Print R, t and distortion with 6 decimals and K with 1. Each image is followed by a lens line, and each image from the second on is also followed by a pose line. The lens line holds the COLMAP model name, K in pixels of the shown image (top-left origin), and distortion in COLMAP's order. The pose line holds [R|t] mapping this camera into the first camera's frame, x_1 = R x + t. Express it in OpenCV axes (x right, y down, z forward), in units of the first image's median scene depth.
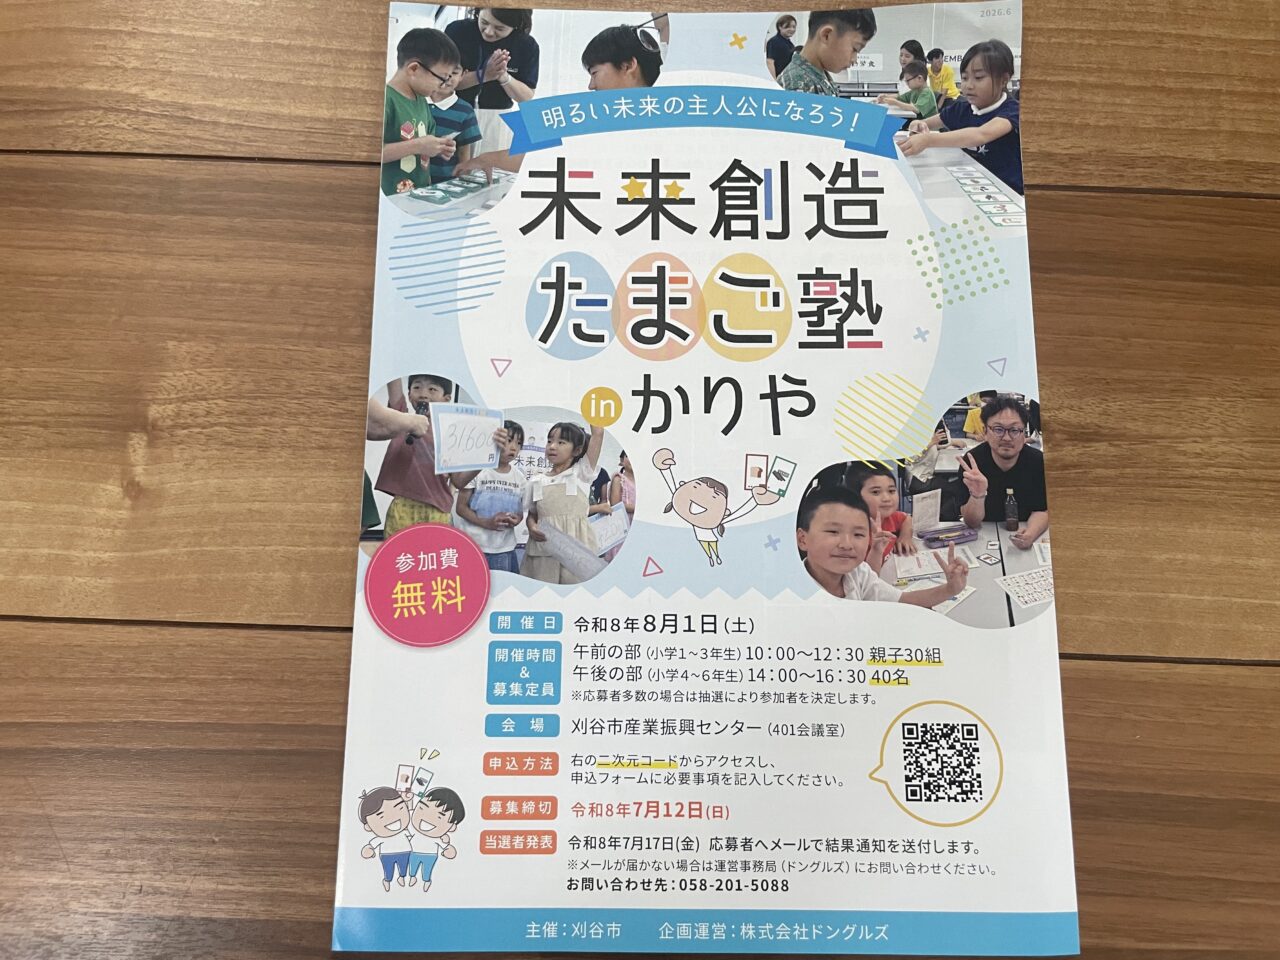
lens RADIAL K [[701.6, 0, 640.0], [0, 701.6, 480.0], [0, 0, 1]] dist [0.048153, -0.034433]
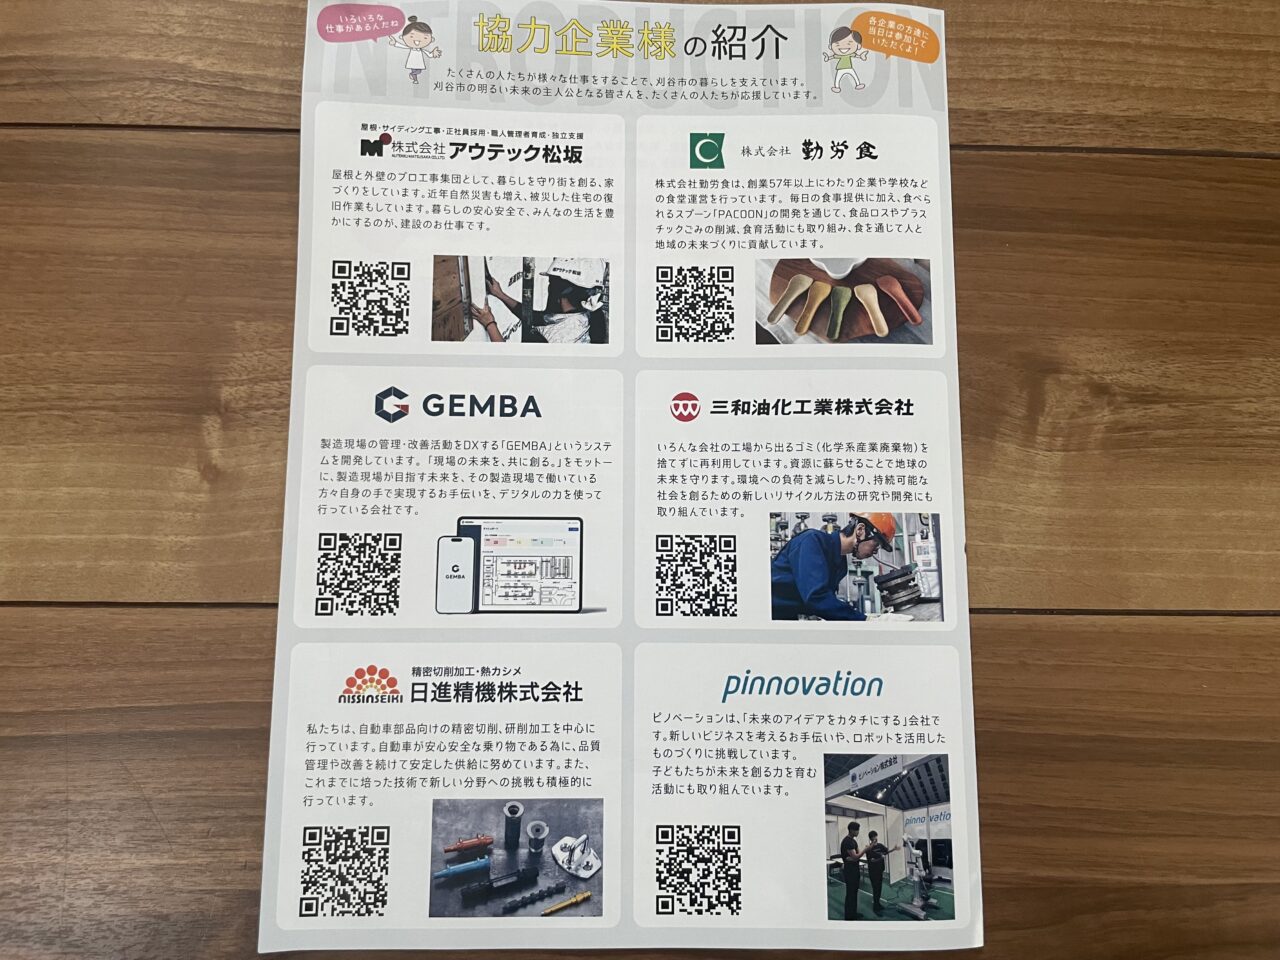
lens RADIAL K [[701.6, 0, 640.0], [0, 701.6, 480.0], [0, 0, 1]] dist [0.048153, -0.034433]
pose [[0.999386, -0.023821, 0.025695, -0.128591], [0.022700, 0.998815, 0.043054, -0.005075], [-0.026690, -0.042444, 0.998742, -0.006558]]
